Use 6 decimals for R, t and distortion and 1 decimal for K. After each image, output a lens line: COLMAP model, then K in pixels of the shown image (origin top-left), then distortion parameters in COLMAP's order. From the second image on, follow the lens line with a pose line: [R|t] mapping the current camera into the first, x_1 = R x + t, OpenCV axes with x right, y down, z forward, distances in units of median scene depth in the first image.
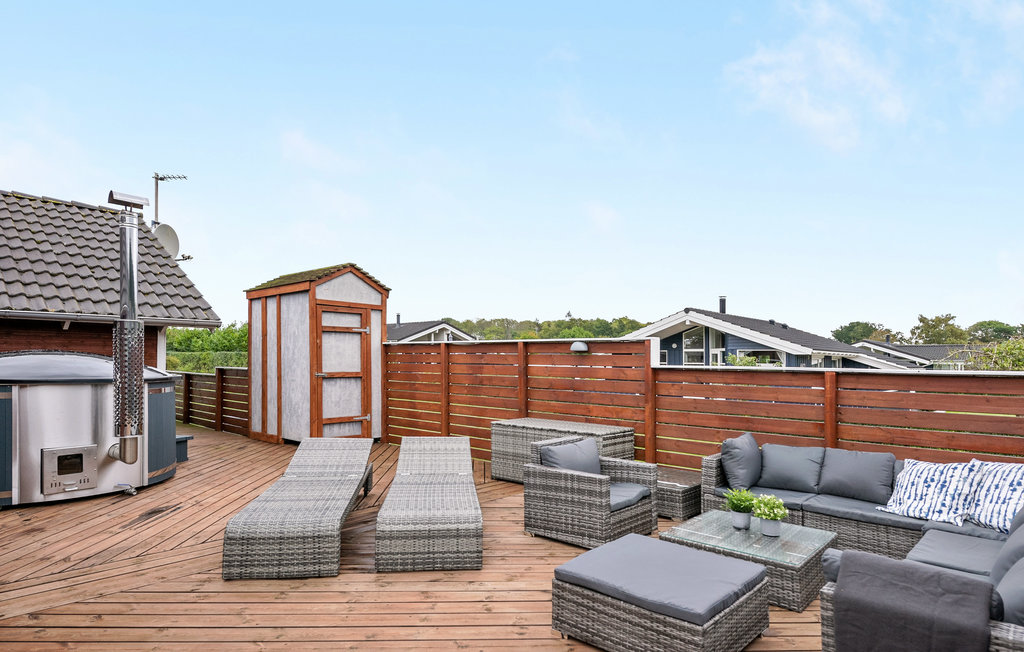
lens RADIAL K [[581.9, 0, 508.5], [0, 581.9, 355.1], [0, 0, 1]] dist [0.002763, 0.000728]
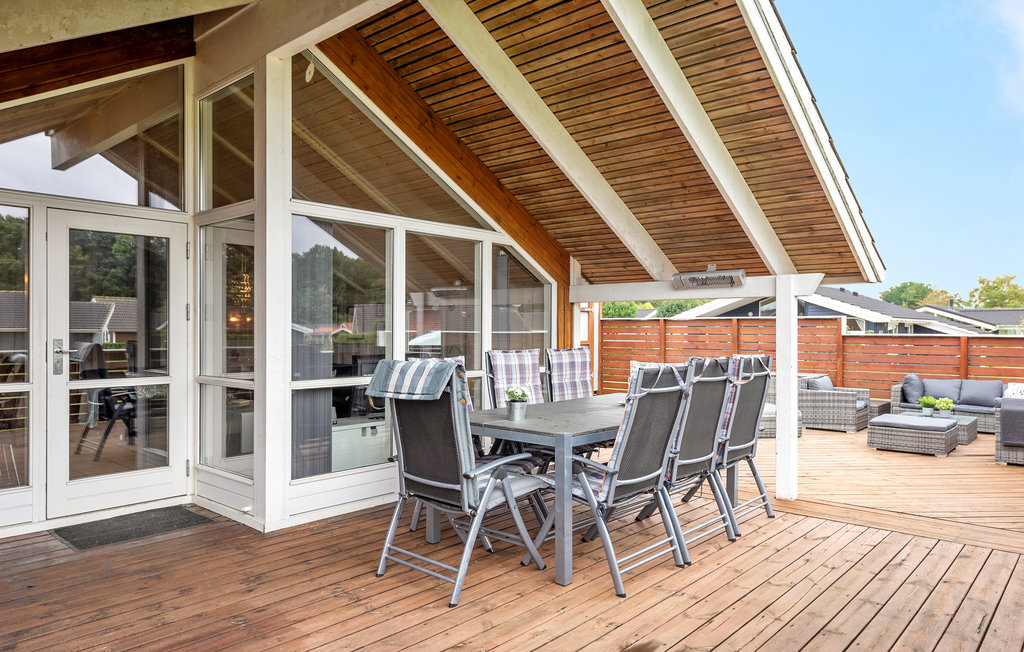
lens RADIAL K [[678.4, 0, 512.0], [0, 678.4, 326.0], [0, 0, 1]] dist [-0.002461, -0.000389]
pose [[0.999855, -0.008850, 0.014569, -0.171657], [0.008768, 0.999945, 0.005696, -0.005685], [-0.014619, -0.005568, 0.999878, -0.210138]]
